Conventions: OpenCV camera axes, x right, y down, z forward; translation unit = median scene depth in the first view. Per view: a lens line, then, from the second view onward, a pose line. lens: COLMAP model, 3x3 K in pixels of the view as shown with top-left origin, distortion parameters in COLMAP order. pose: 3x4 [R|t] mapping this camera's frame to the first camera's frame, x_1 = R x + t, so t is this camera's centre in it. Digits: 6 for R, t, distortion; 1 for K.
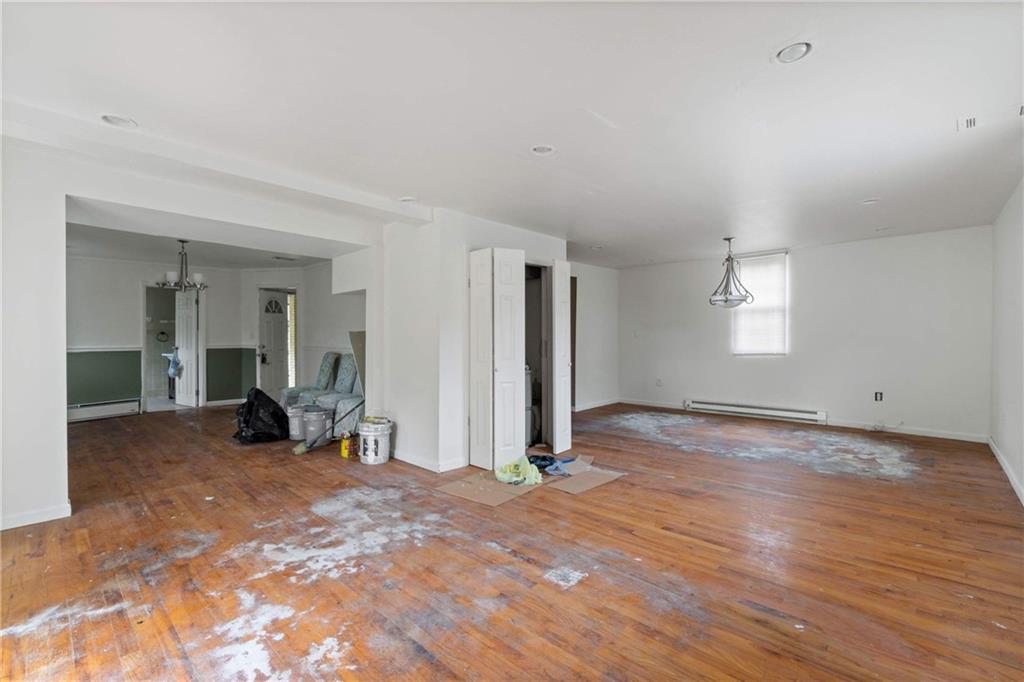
lens RADIAL K [[455.9, 0, 517.2], [0, 455.9, 338.7], [0, 0, 1]] dist [-0.008053, -0.000410]
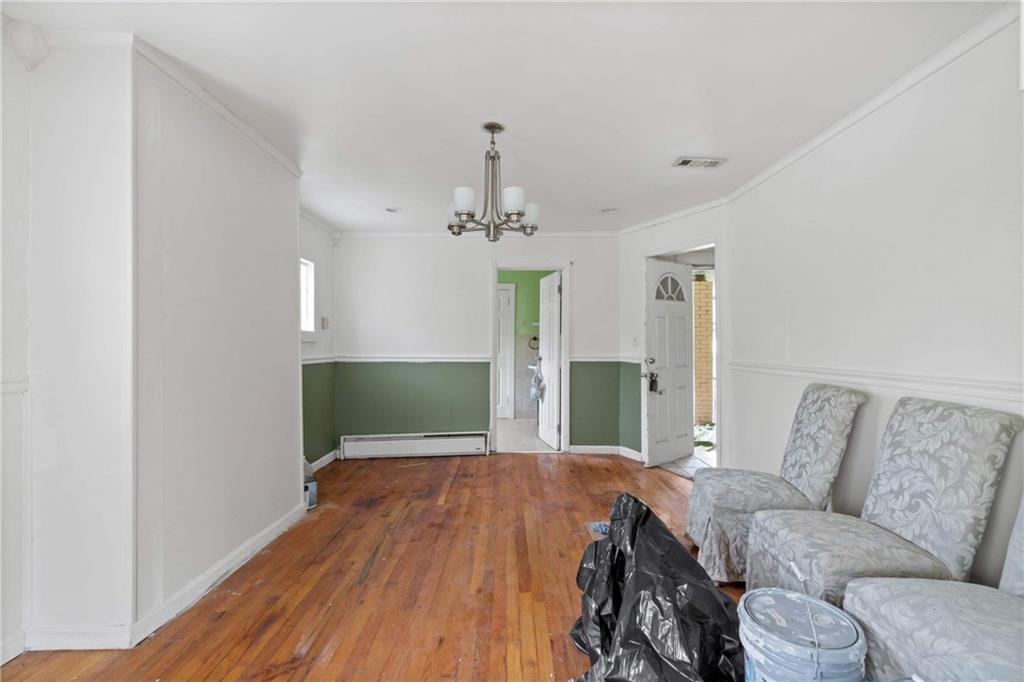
lens RADIAL K [[455.9, 0, 517.2], [0, 455.9, 338.7], [0, 0, 1]] dist [-0.008053, -0.000410]
pose [[0.701900, -0.003381, -0.712268, -0.277976], [-0.009624, 0.999852, -0.014230, -0.000125], [0.712211, 0.016843, 0.701764, 0.490950]]
